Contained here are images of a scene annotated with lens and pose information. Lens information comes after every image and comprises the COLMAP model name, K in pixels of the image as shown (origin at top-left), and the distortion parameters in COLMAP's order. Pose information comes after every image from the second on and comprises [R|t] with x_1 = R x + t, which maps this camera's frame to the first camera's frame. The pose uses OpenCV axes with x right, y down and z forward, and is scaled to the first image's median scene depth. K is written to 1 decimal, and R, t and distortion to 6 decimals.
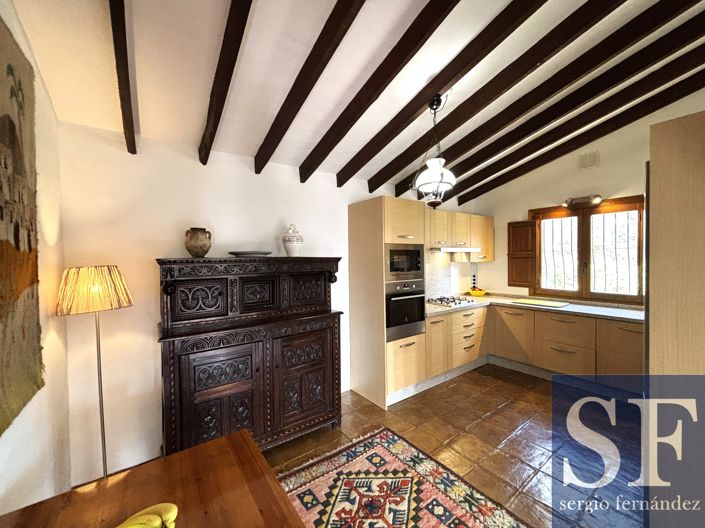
lens RADIAL K [[280.8, 0, 353.6], [0, 280.8, 265.6], [0, 0, 1]] dist [-0.008187, 0.000718]
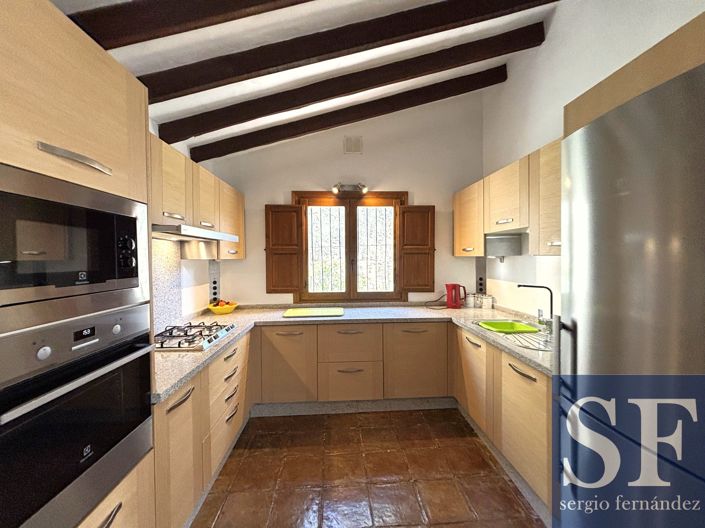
lens RADIAL K [[280.8, 0, 352.0], [0, 280.8, 261.0], [0, 0, 1]] dist [-0.008187, 0.000718]
pose [[0.537524, -0.000637, 0.843248, 0.076963], [0.022060, 0.999668, -0.013307, 0.005596], [-0.842960, 0.025755, 0.537360, 0.504405]]
